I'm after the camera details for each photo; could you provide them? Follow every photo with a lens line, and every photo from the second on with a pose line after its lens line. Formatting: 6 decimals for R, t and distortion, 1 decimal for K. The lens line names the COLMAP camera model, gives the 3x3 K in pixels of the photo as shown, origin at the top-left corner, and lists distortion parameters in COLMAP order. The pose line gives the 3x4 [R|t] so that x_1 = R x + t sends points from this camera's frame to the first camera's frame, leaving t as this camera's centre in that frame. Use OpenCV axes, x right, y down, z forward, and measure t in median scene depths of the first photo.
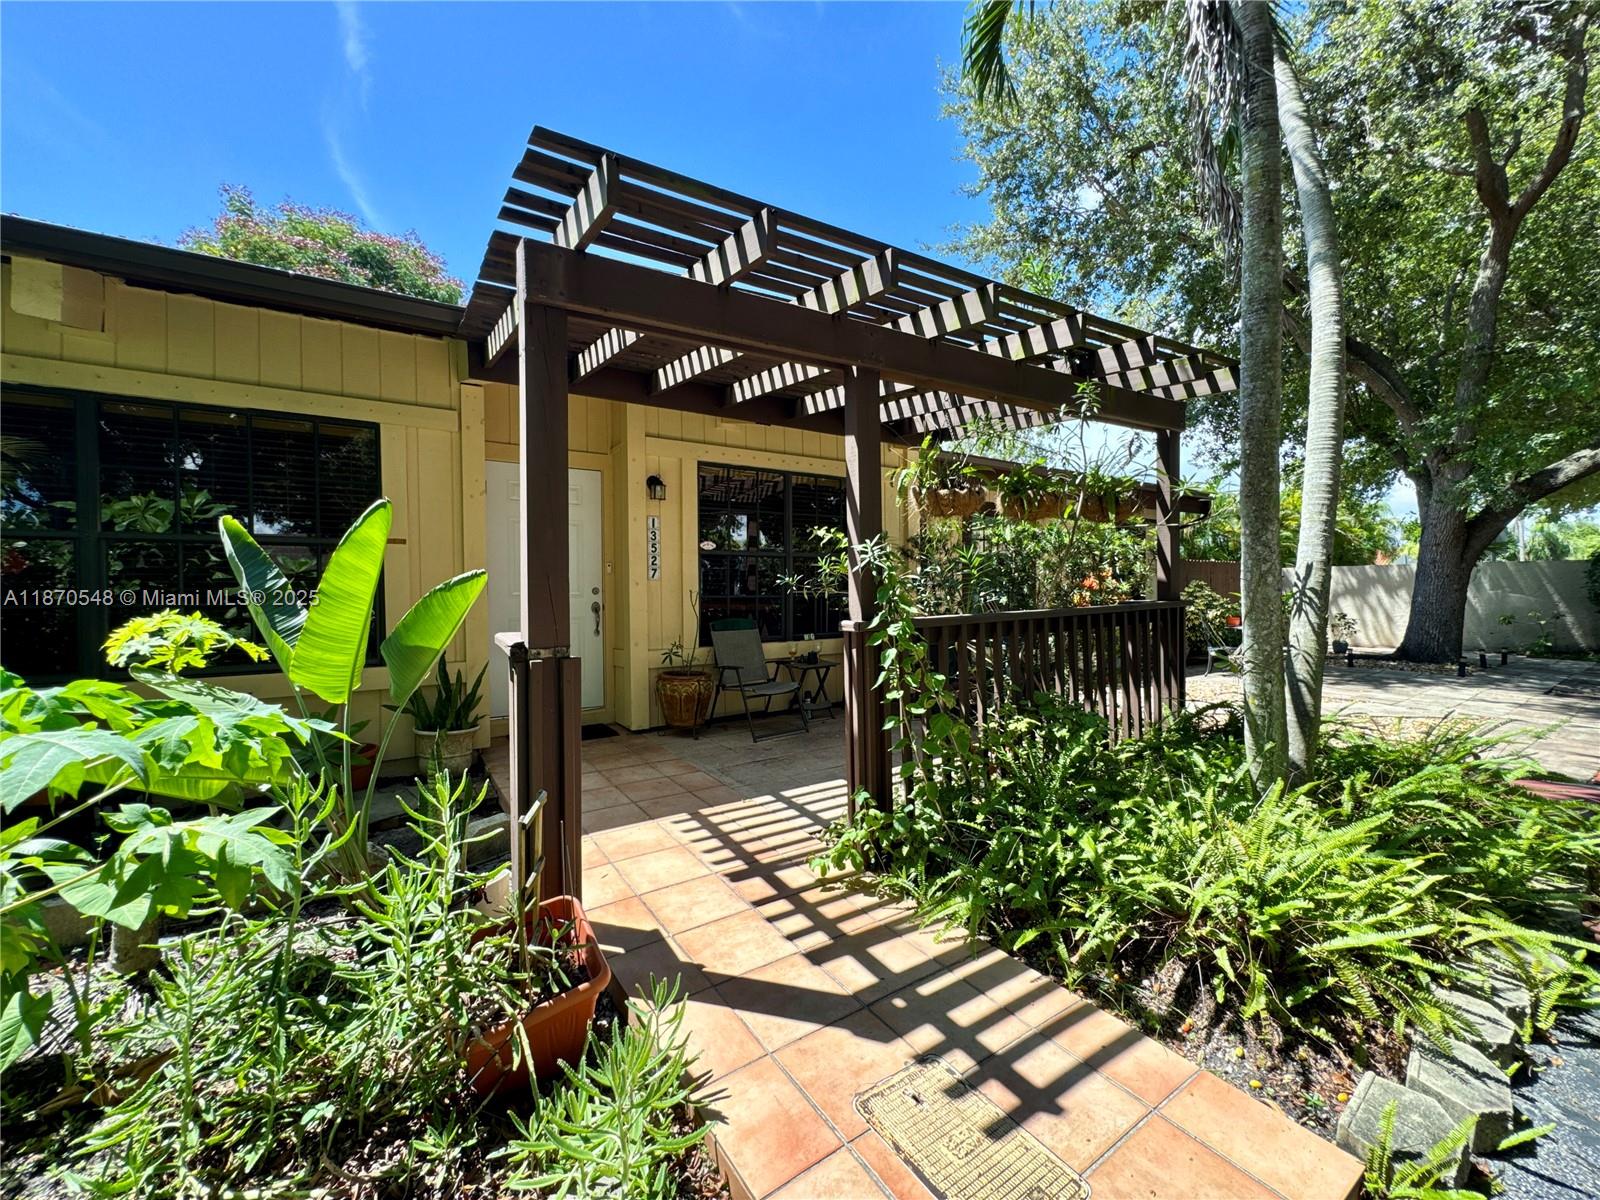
lens RADIAL K [[639.1, 0, 800.0], [0, 639.1, 600.0], [0, 0, 1]] dist [-0.001117, -0.000009]
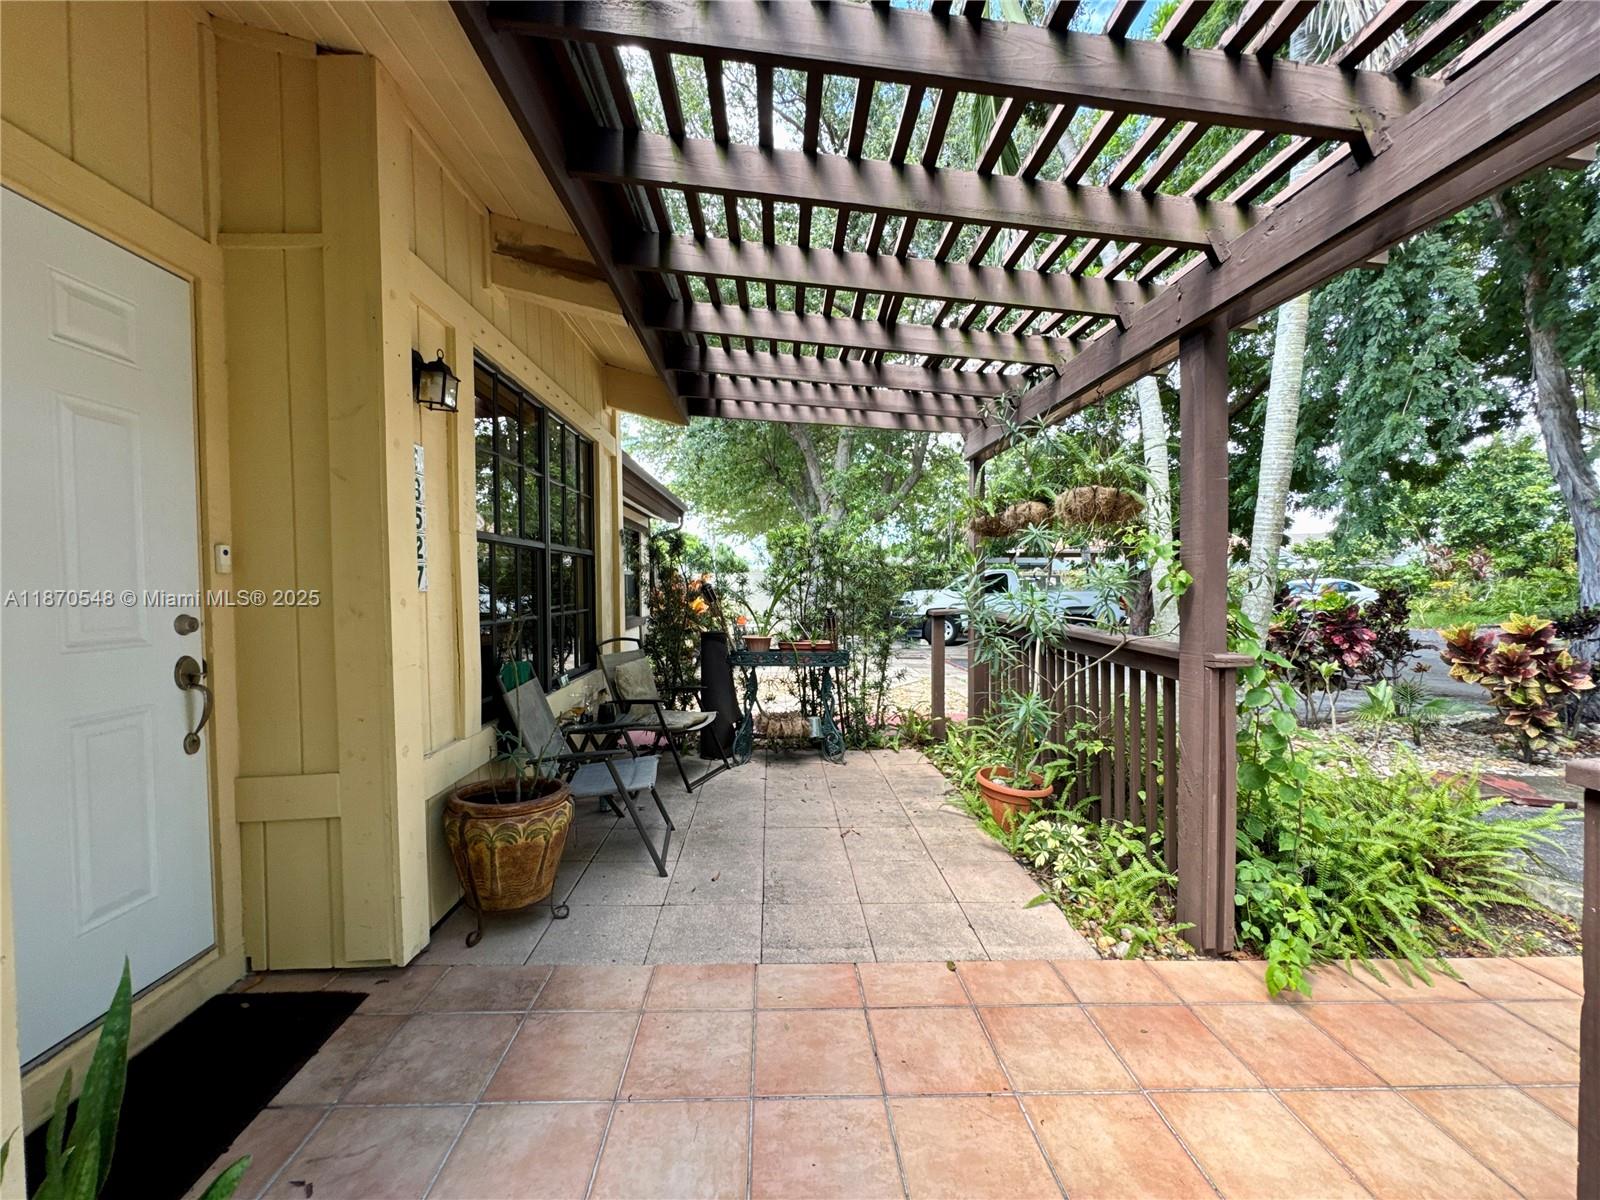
lens RADIAL K [[639.1, 0, 800.0], [0, 639.1, 600.0], [0, 0, 1]] dist [-0.001117, -0.000009]
pose [[0.533786, -0.019150, 0.845403, -0.530319], [0.036577, 0.999331, -0.000457, -0.018258], [-0.844828, 0.031166, 0.534129, 0.657522]]
